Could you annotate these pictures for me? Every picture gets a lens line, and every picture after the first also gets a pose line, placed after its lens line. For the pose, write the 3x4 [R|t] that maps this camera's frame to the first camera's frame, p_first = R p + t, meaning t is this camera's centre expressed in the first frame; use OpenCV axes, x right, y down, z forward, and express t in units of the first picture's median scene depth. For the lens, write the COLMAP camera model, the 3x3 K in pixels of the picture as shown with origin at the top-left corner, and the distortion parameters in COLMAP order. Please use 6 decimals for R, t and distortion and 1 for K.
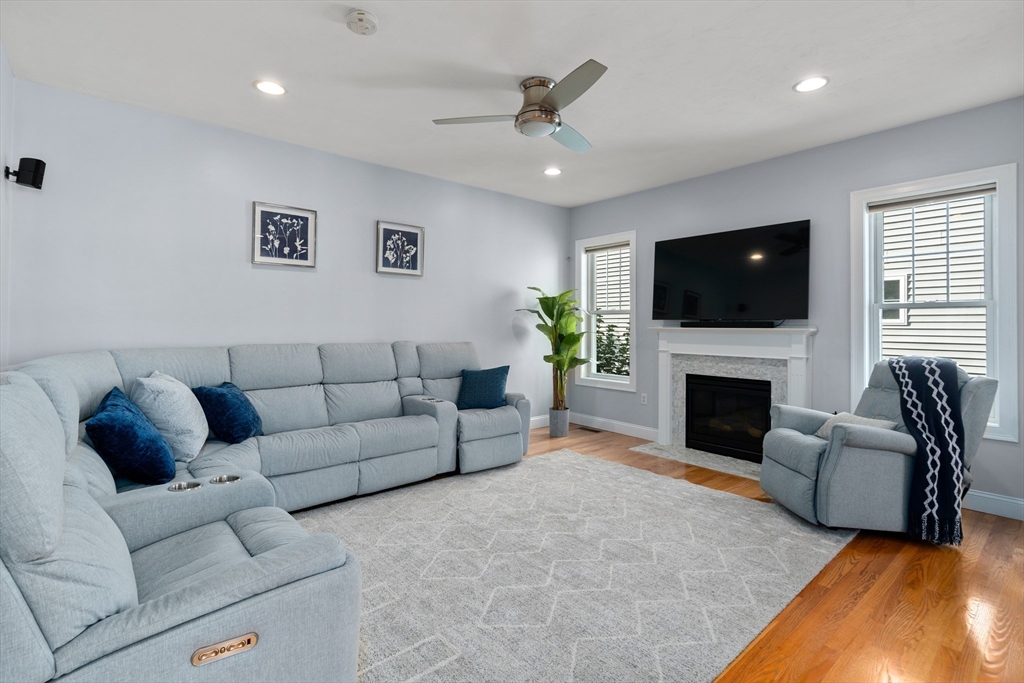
lens RADIAL K [[471.5, 0, 513.6], [0, 471.5, 333.5], [0, 0, 1]] dist [0.004093, 0.002870]
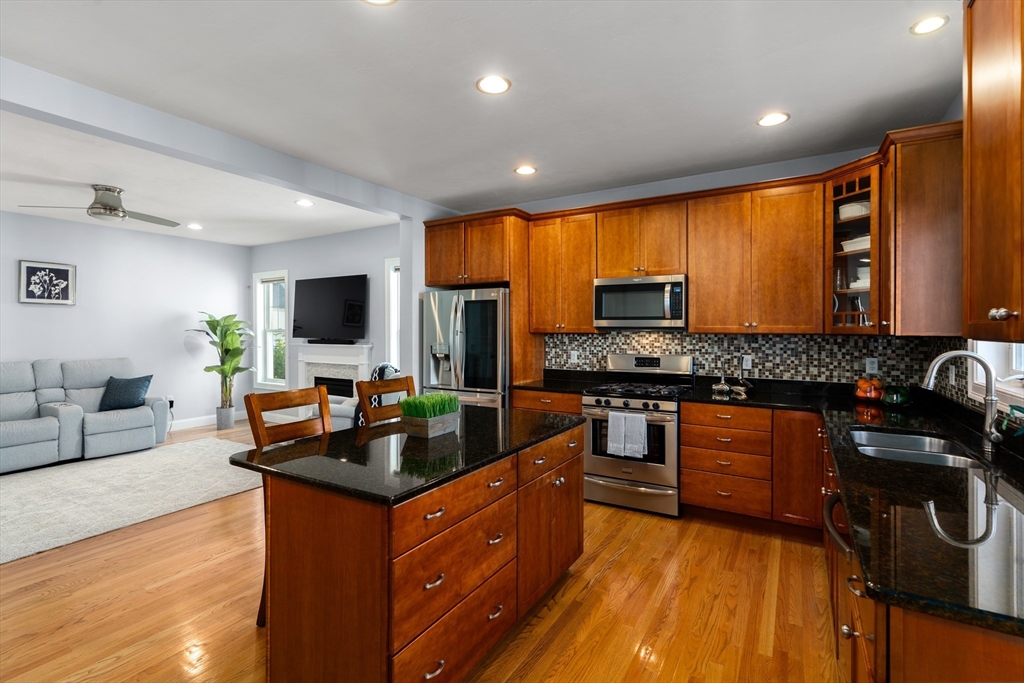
lens RADIAL K [[471.5, 0, 511.2], [0, 471.5, 337.6], [0, 0, 1]] dist [0.004093, 0.002870]
pose [[0.951121, -0.011854, 0.308591, 0.518983], [0.010908, 0.999929, 0.004790, -0.031656], [-0.308625, -0.001189, 0.951183, -0.534760]]
